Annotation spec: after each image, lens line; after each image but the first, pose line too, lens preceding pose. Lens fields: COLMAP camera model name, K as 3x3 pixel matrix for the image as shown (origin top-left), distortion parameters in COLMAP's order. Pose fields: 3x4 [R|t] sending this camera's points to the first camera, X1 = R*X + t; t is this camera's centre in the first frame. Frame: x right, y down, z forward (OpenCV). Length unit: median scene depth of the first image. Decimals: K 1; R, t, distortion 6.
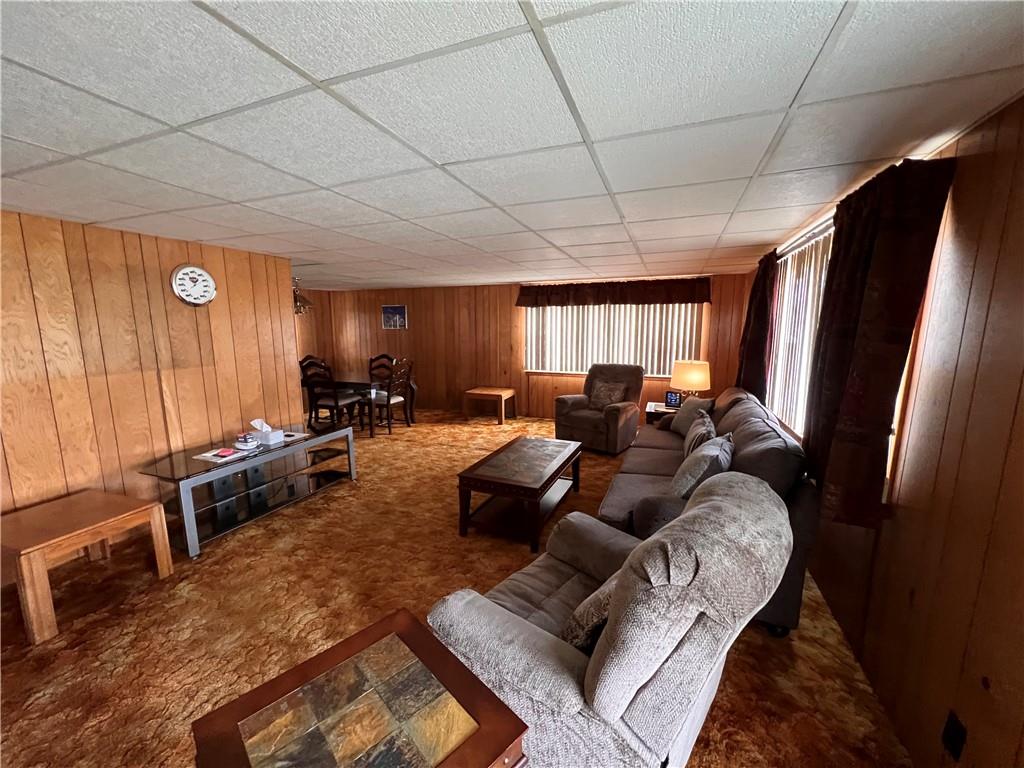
lens RADIAL K [[409.8, 0, 511.6], [0, 409.8, 388.6], [0, 0, 1]] dist [0.004114, 0.000670]
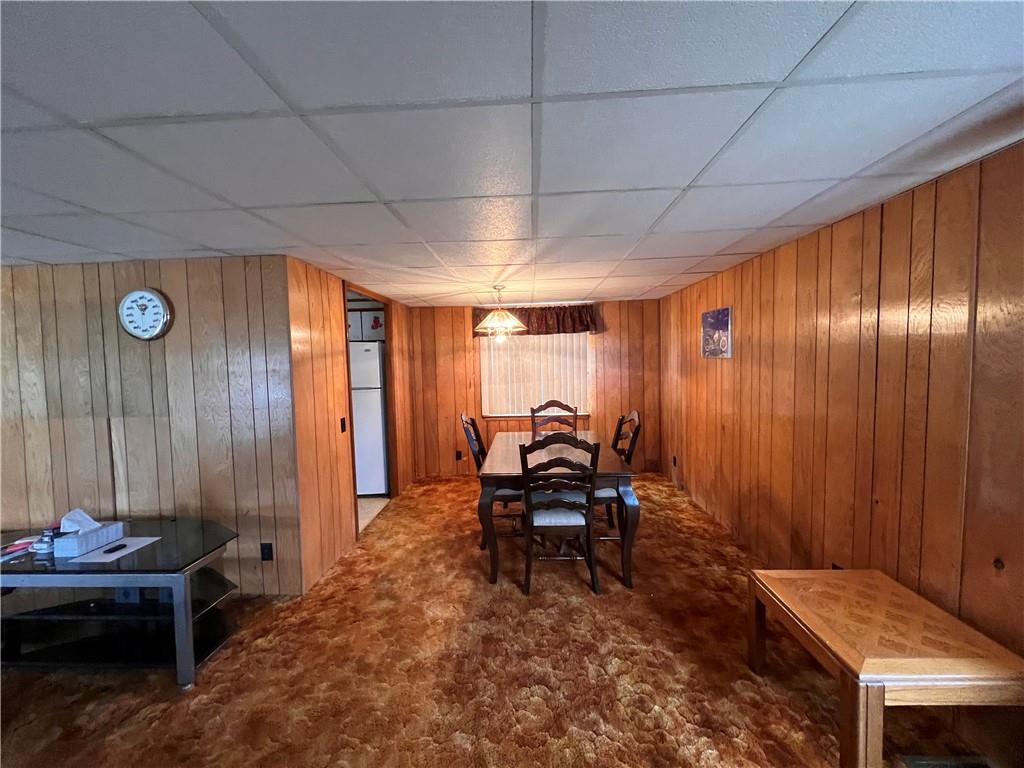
lens RADIAL K [[409.8, 0, 513.1], [0, 409.8, 377.5], [0, 0, 1]] dist [0.004114, 0.000670]
pose [[0.331035, 0.039892, -0.942775, 0.212368], [-0.121355, 0.992609, -0.000610, -0.217968], [0.935783, 0.114613, 0.333429, 1.424978]]
